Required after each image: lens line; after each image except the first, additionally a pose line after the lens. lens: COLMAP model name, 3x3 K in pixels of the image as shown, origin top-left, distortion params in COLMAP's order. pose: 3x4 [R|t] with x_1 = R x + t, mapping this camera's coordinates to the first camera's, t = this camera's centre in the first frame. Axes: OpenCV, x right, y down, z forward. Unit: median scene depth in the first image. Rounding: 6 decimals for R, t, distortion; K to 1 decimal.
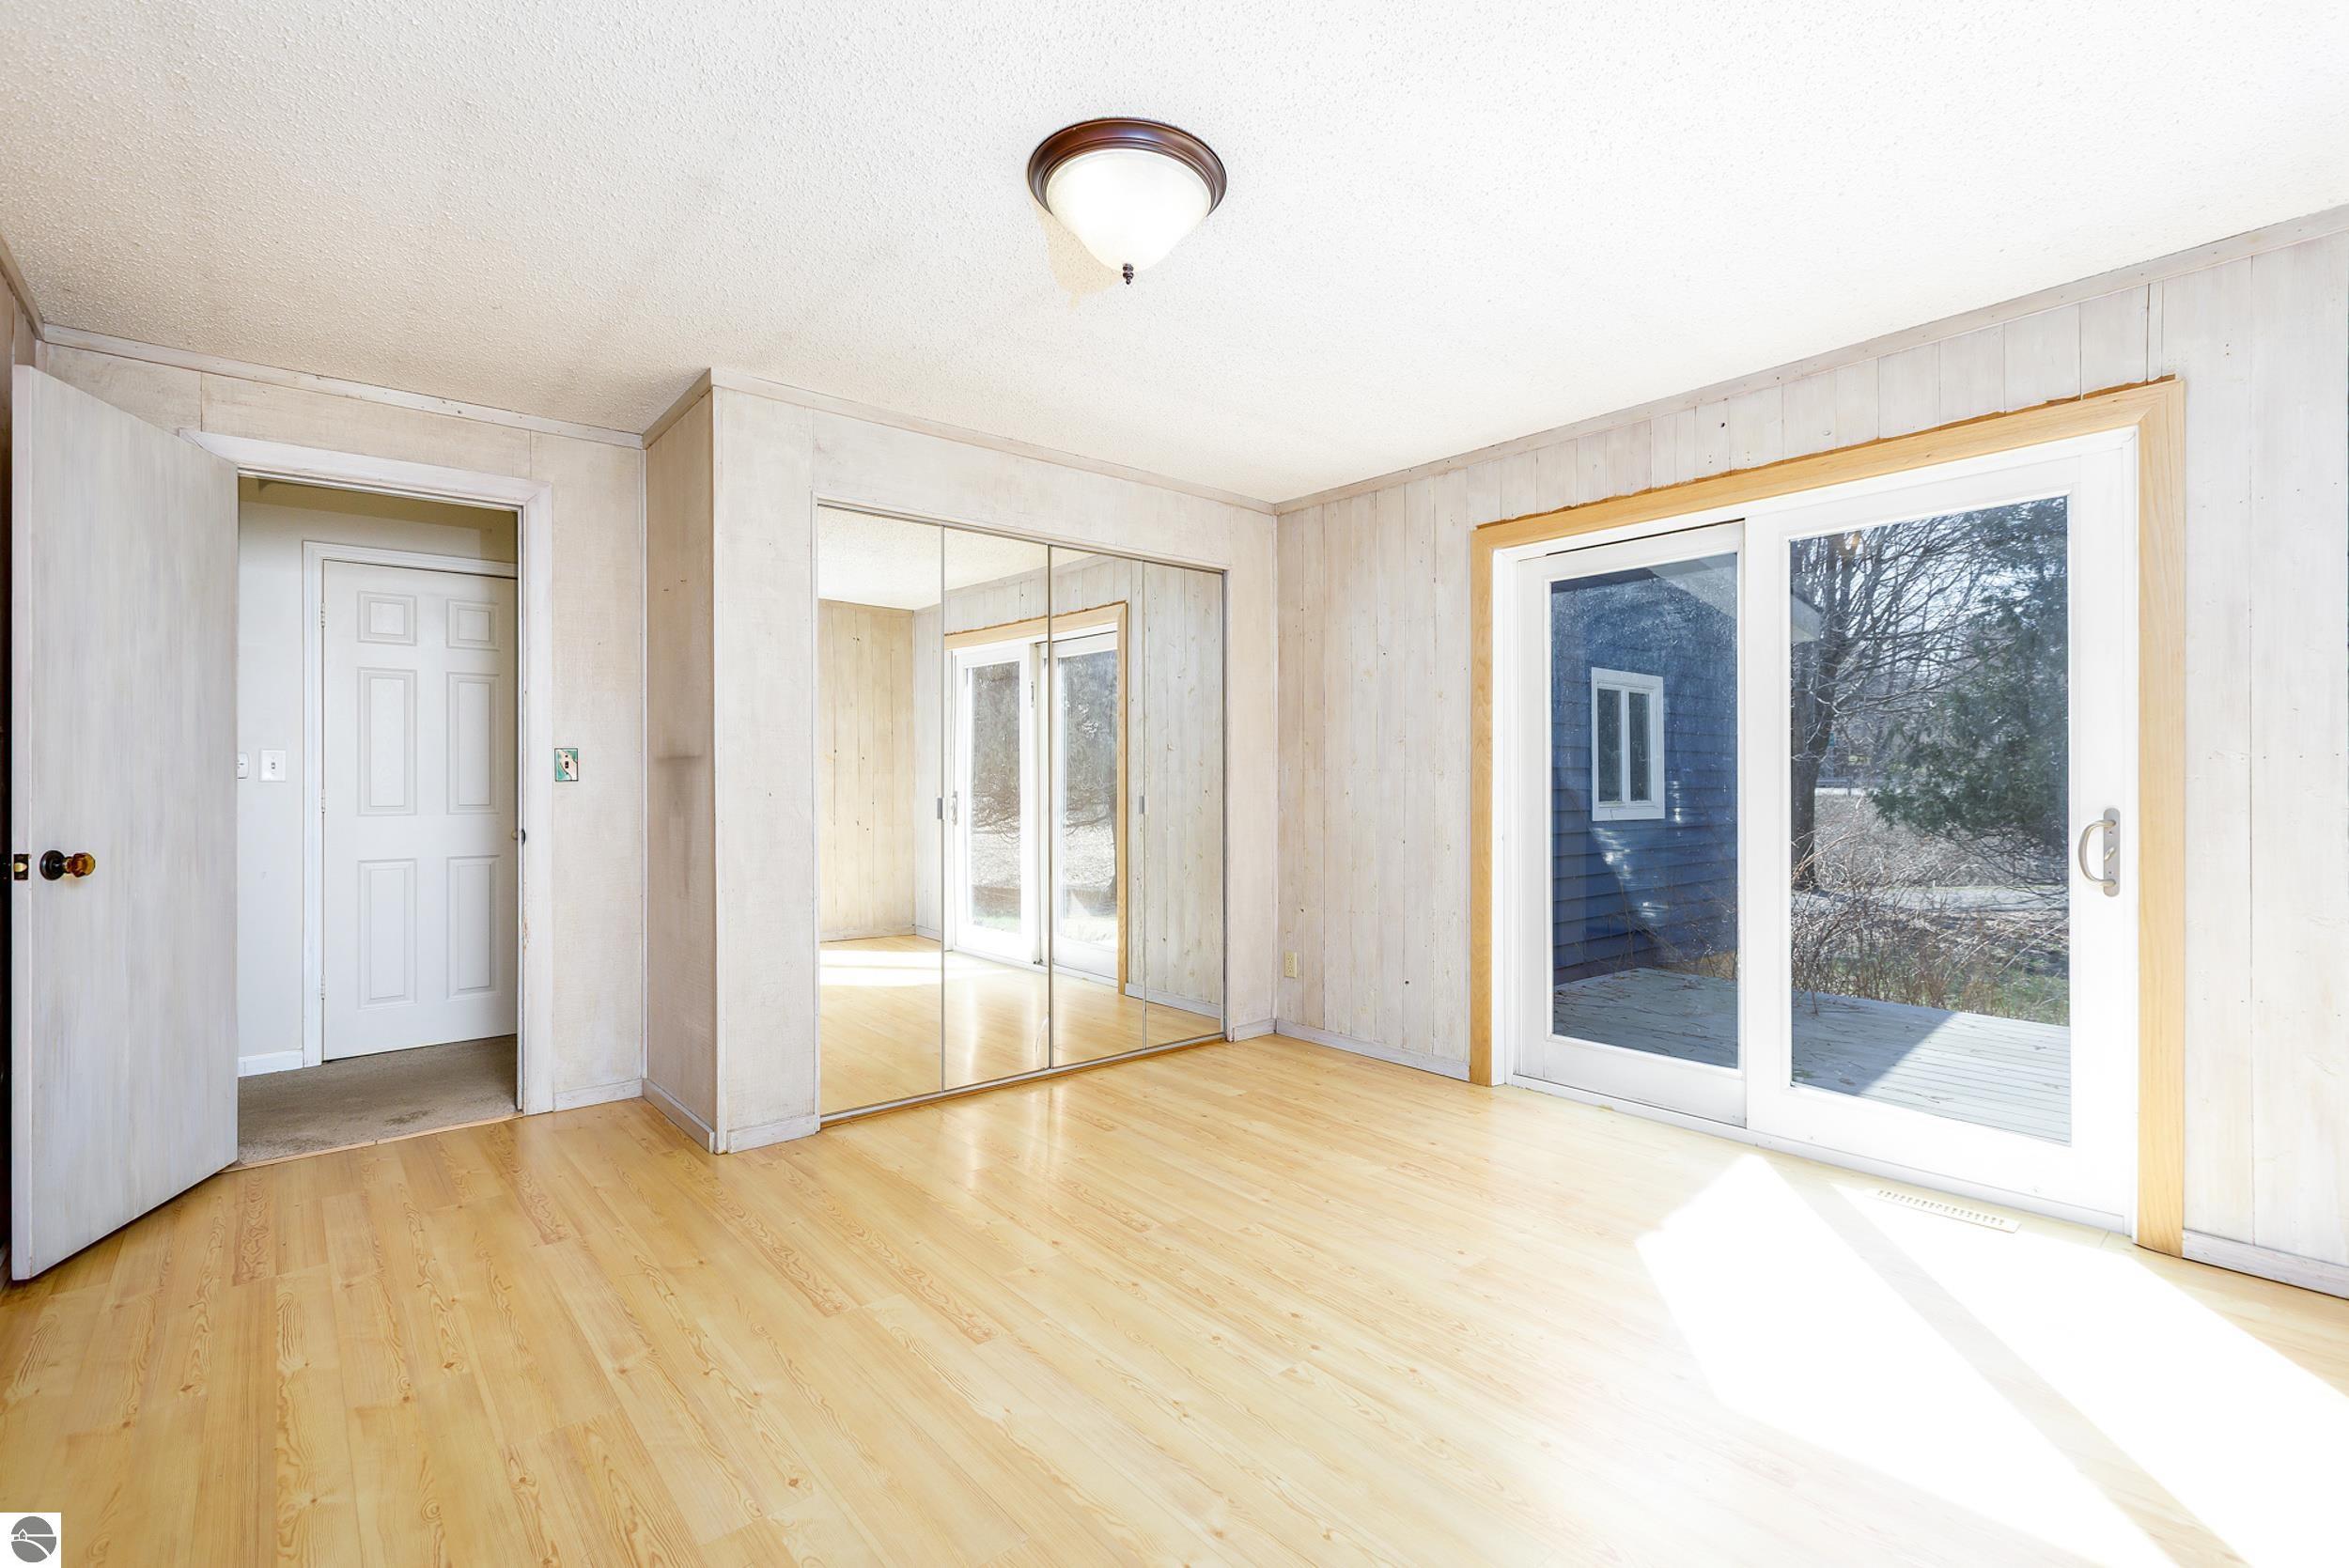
lens RADIAL K [[1062.1, 0, 1171.0], [0, 1062.1, 775.7], [0, 0, 1]] dist [0.001851, -0.000691]
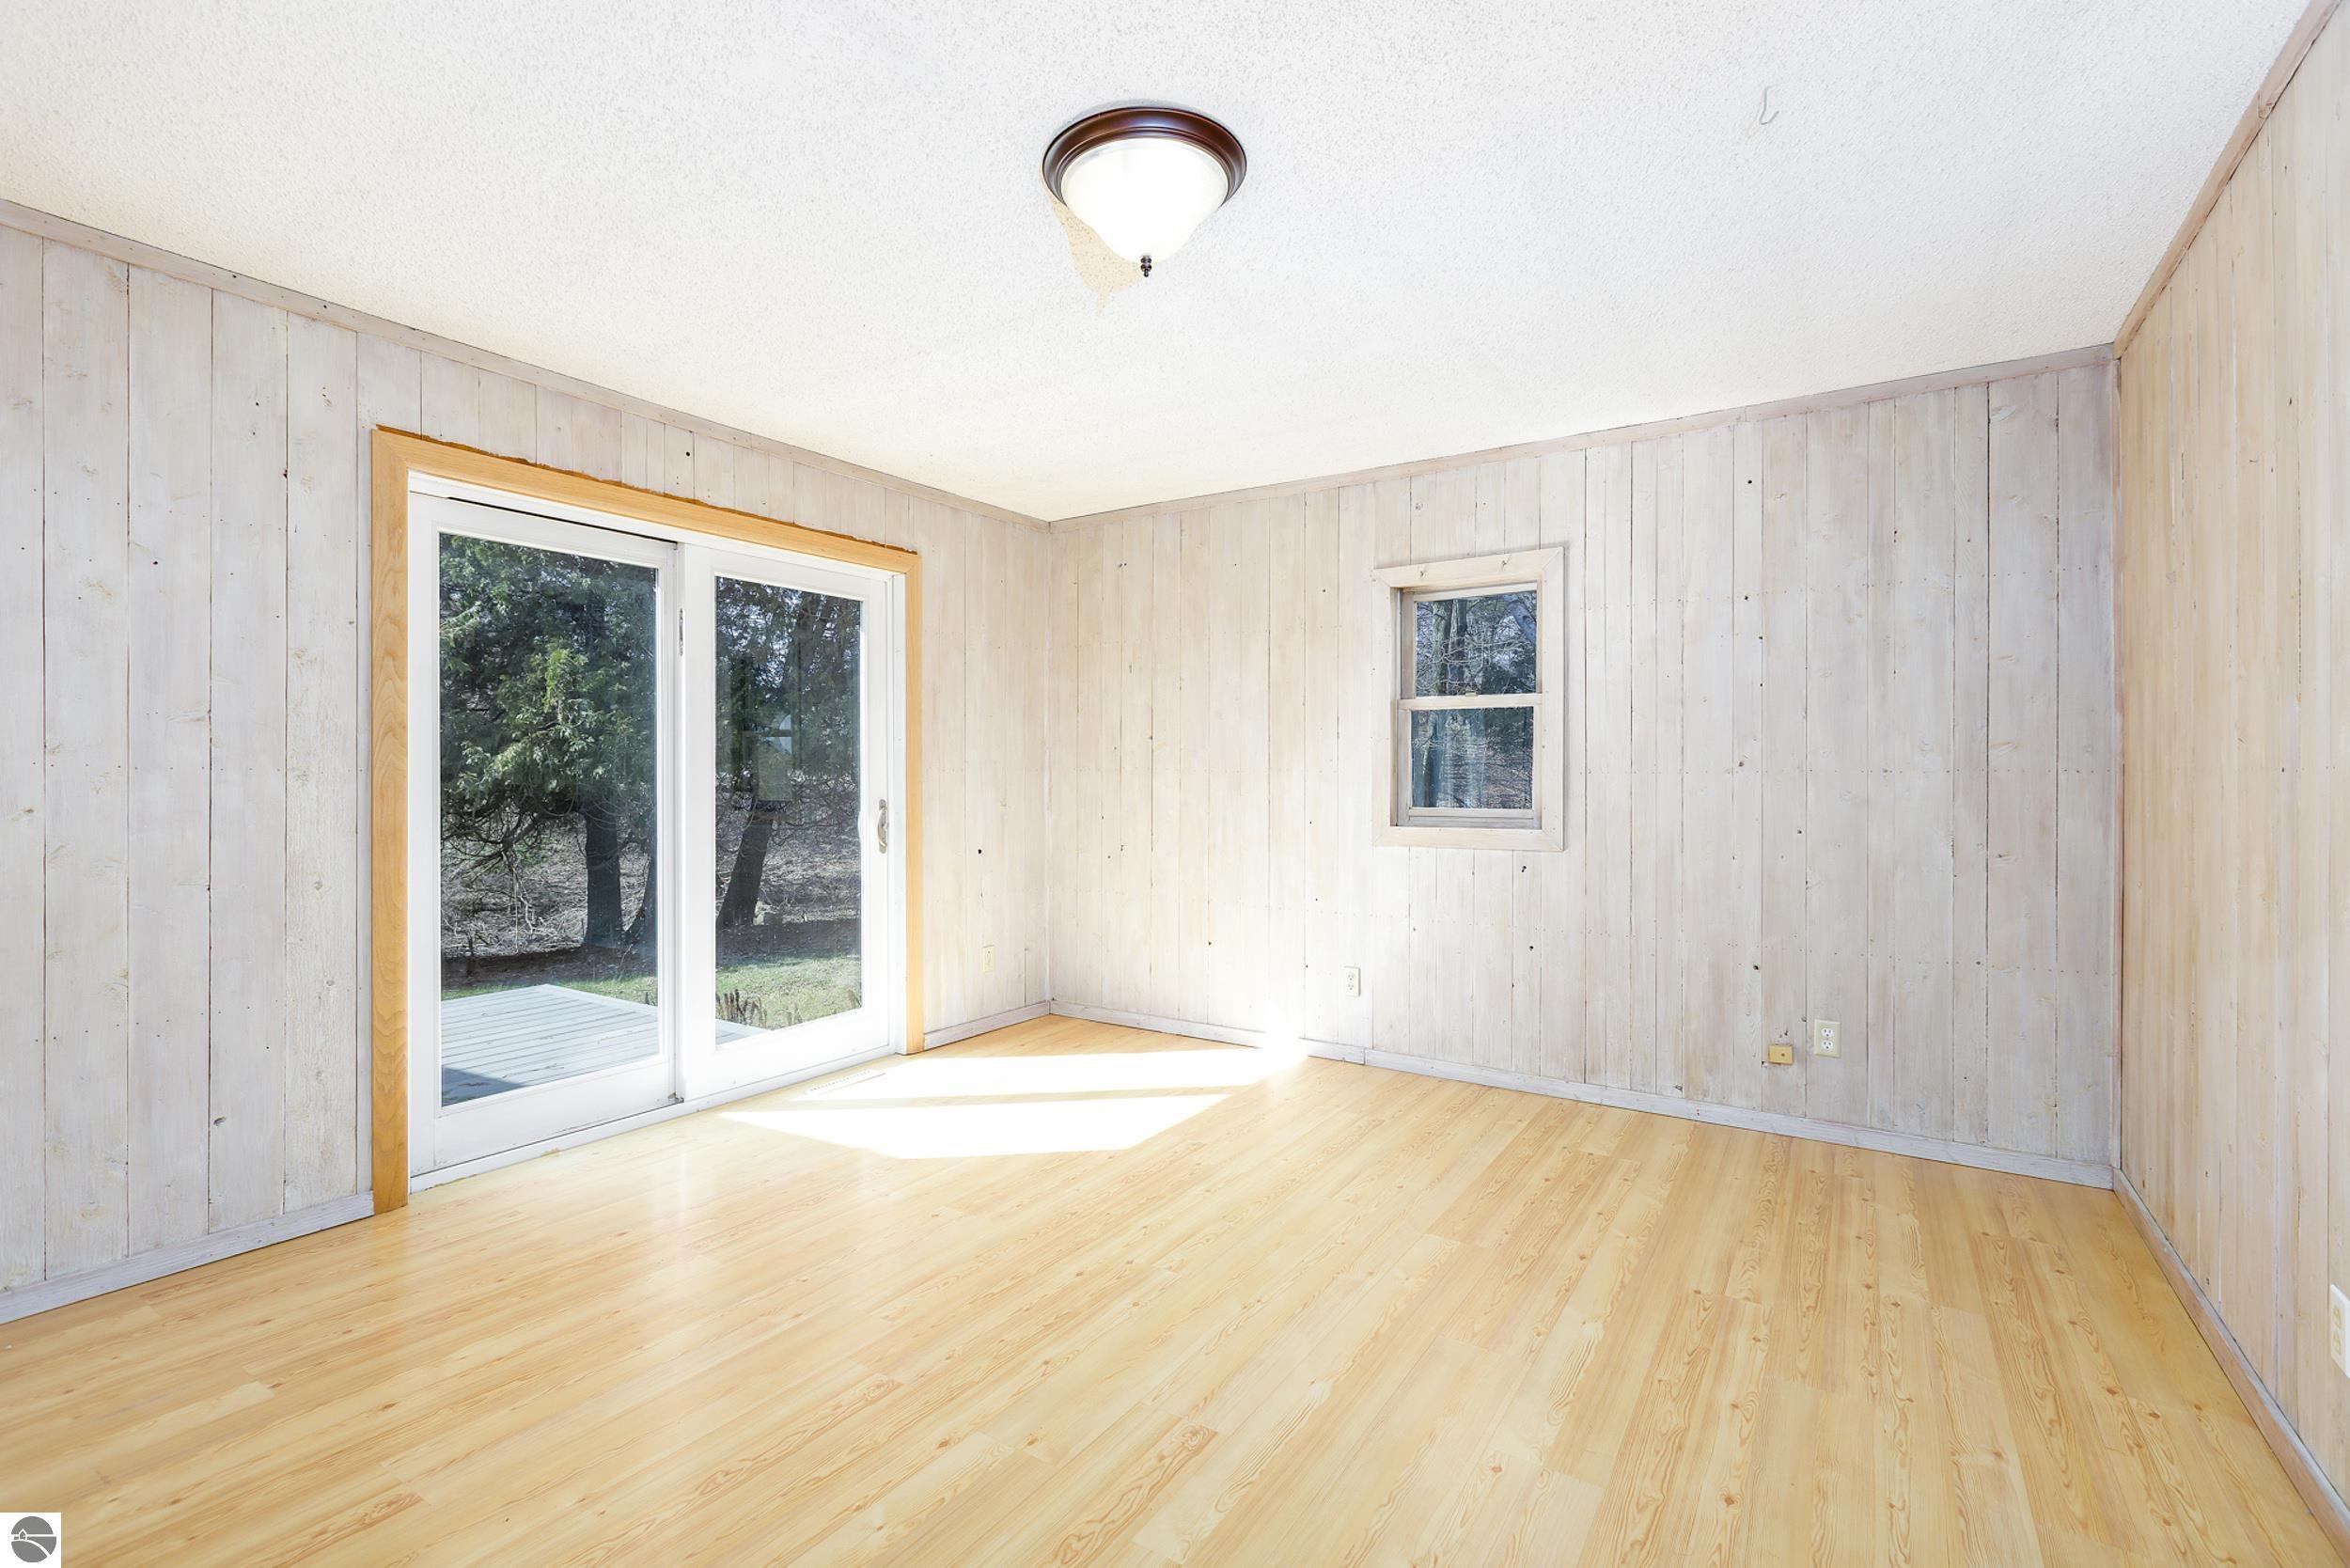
lens RADIAL K [[1062.7, 0, 1173.8], [0, 1062.7, 783.4], [0, 0, 1]] dist [0.001851, -0.000691]
pose [[-0.293790, -0.002266, 0.955867, -0.690889], [-0.003032, 0.999994, 0.001438, 0.000868], [-0.955865, -0.002475, -0.293795, 0.889640]]
